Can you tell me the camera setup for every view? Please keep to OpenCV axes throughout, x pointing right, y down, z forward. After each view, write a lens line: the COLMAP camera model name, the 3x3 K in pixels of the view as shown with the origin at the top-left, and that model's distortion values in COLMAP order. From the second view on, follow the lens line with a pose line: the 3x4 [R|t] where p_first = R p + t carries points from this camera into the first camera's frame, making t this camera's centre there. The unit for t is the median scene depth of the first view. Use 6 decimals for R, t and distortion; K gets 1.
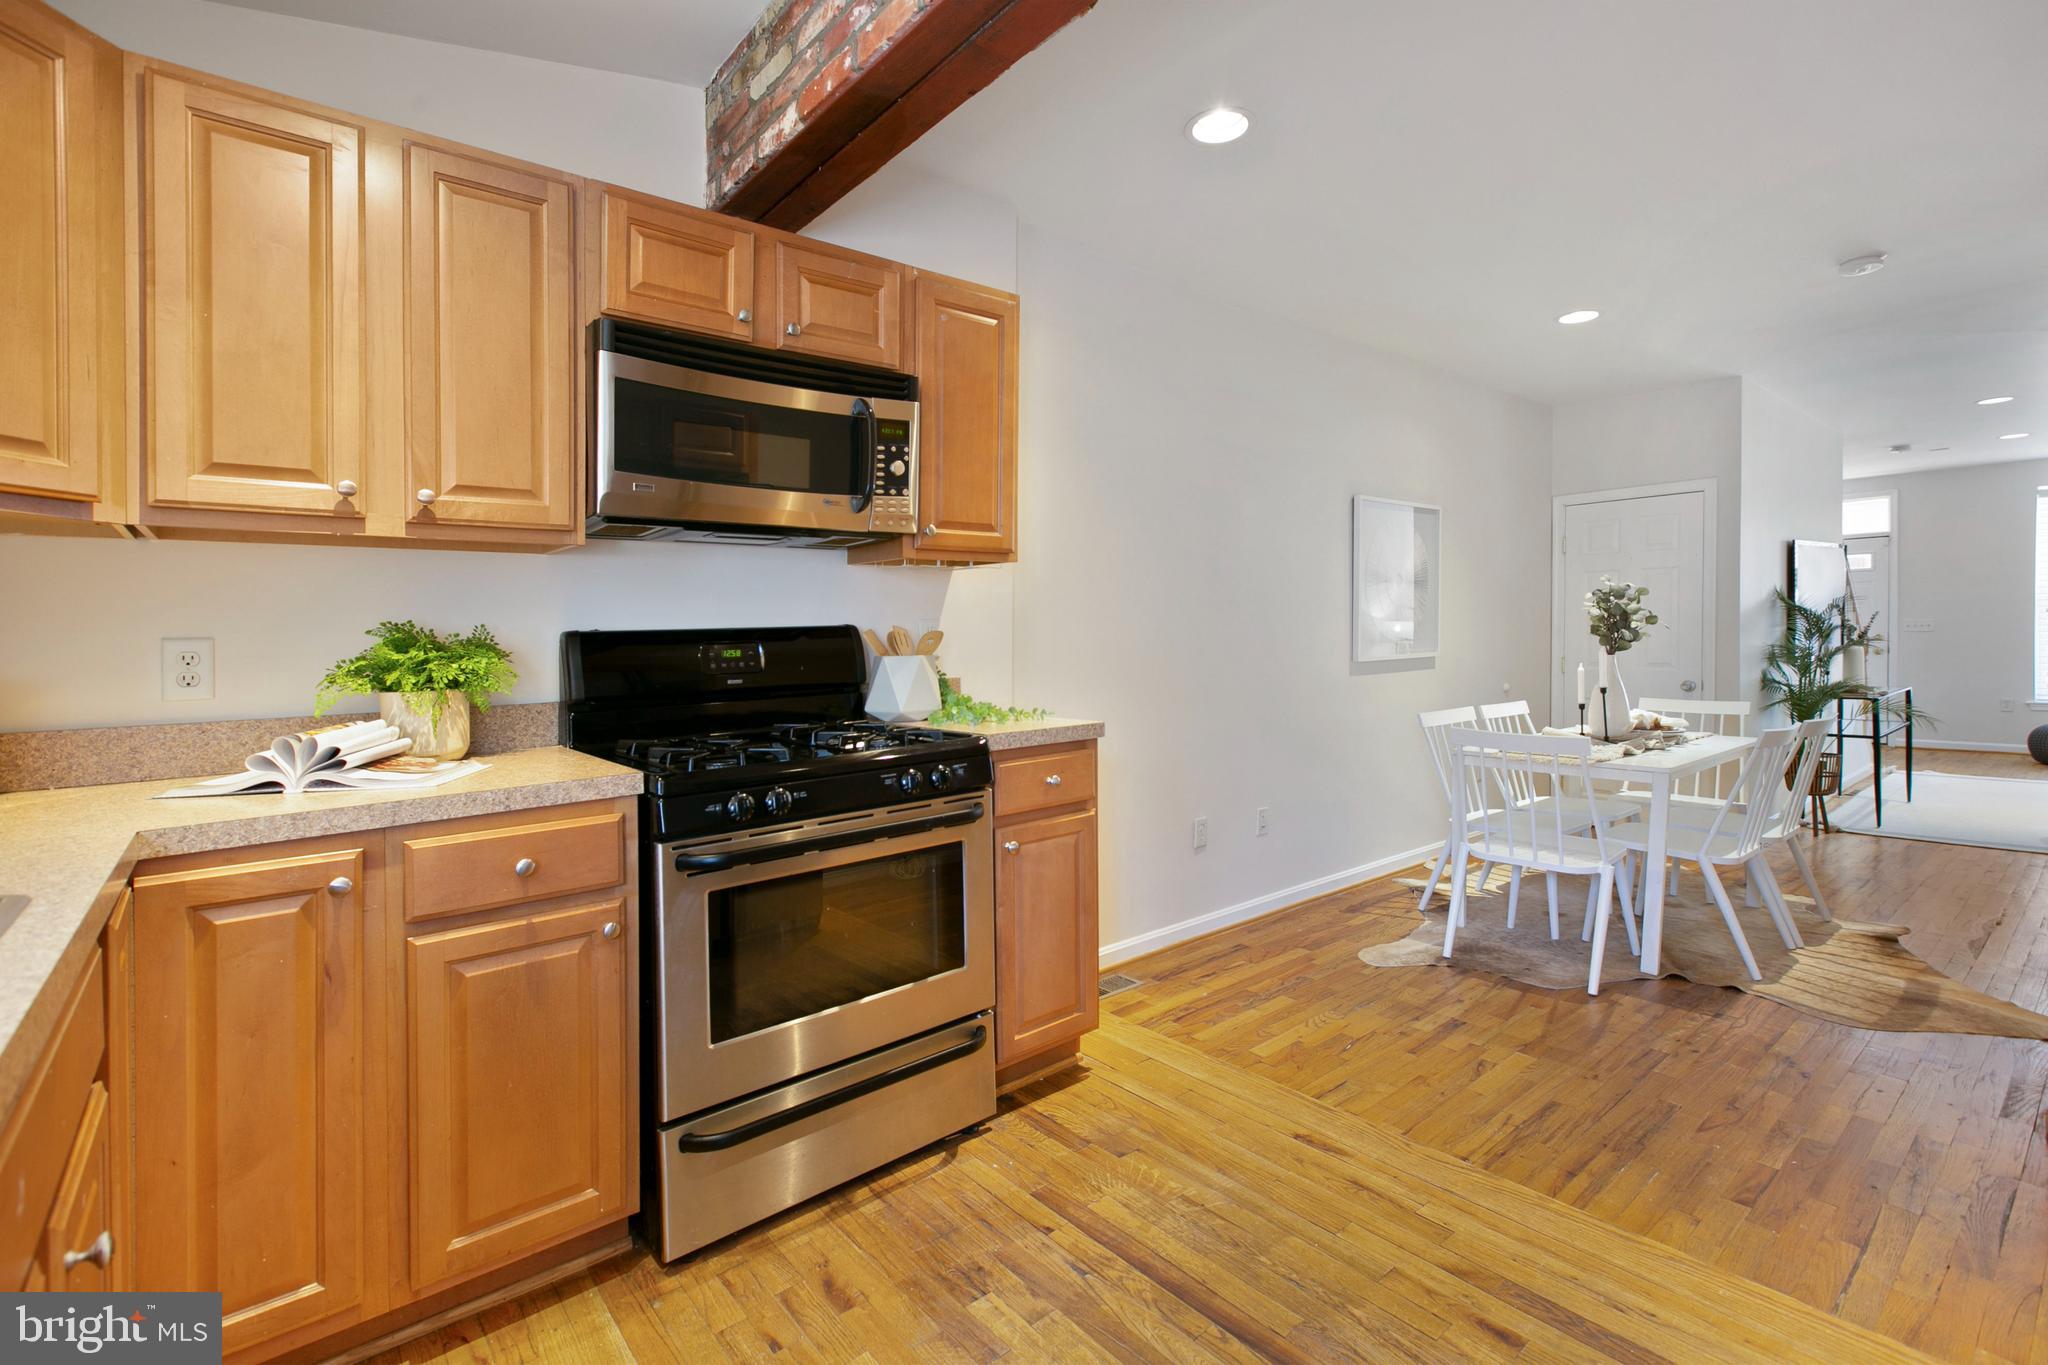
lens RADIAL K [[920.7, 0, 985.1], [0, 920.7, 672.6], [0, 0, 1]] dist [-0.002614, 0.000337]
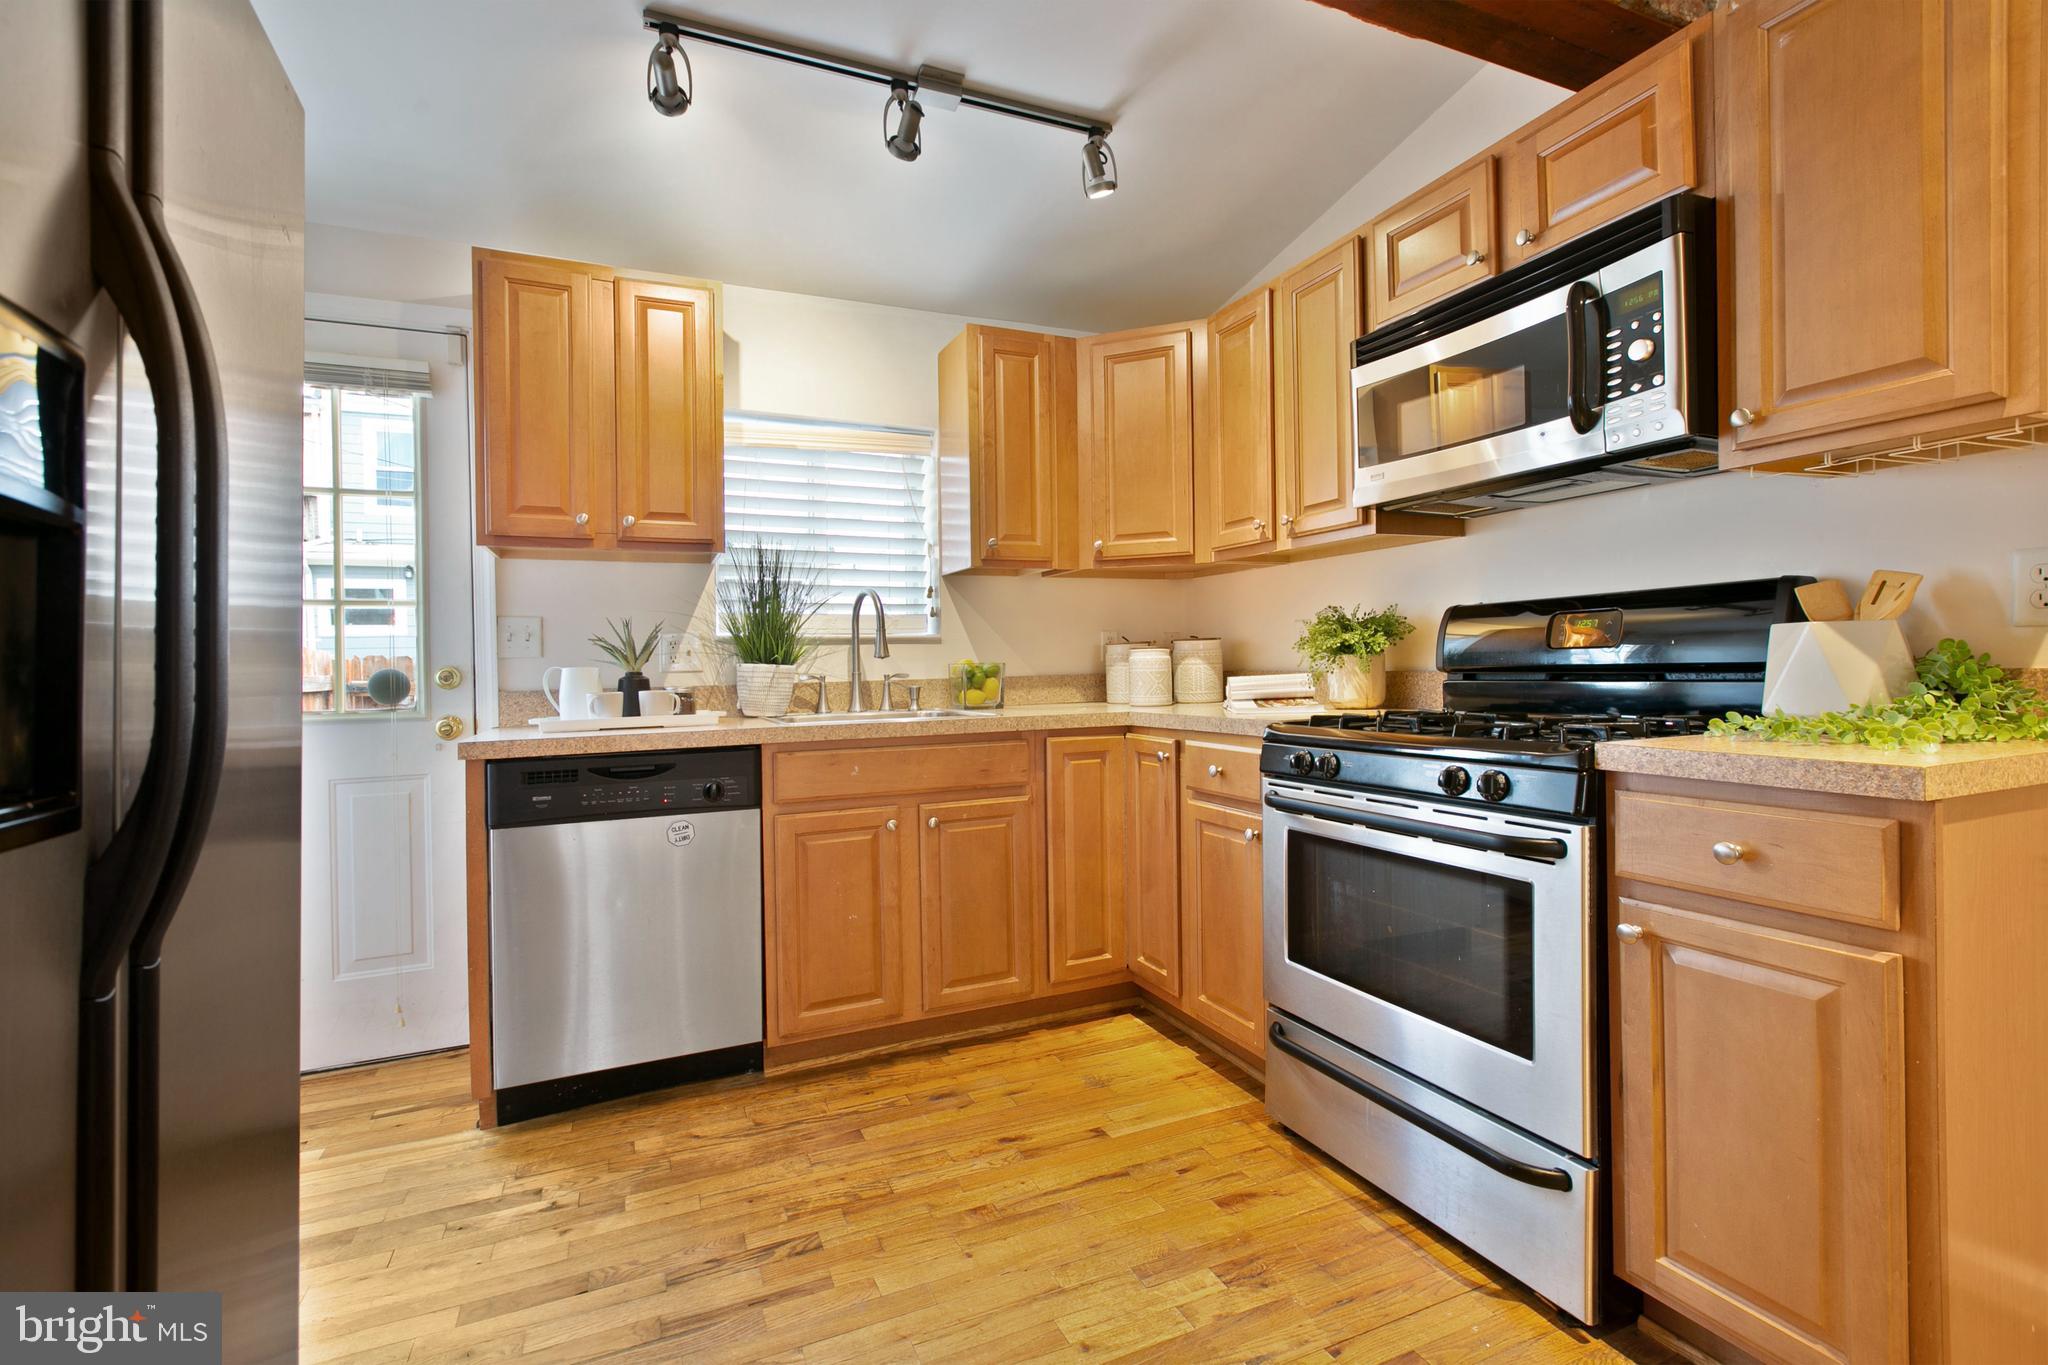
lens RADIAL K [[920.7, 0, 1035.1], [0, 920.7, 647.0], [0, 0, 1]] dist [-0.002614, 0.000337]
pose [[-0.229805, 0.012802, -0.973152, 0.800293], [-0.017003, 0.999708, 0.017167, -0.007290], [0.973088, 0.020492, -0.229521, 0.825944]]
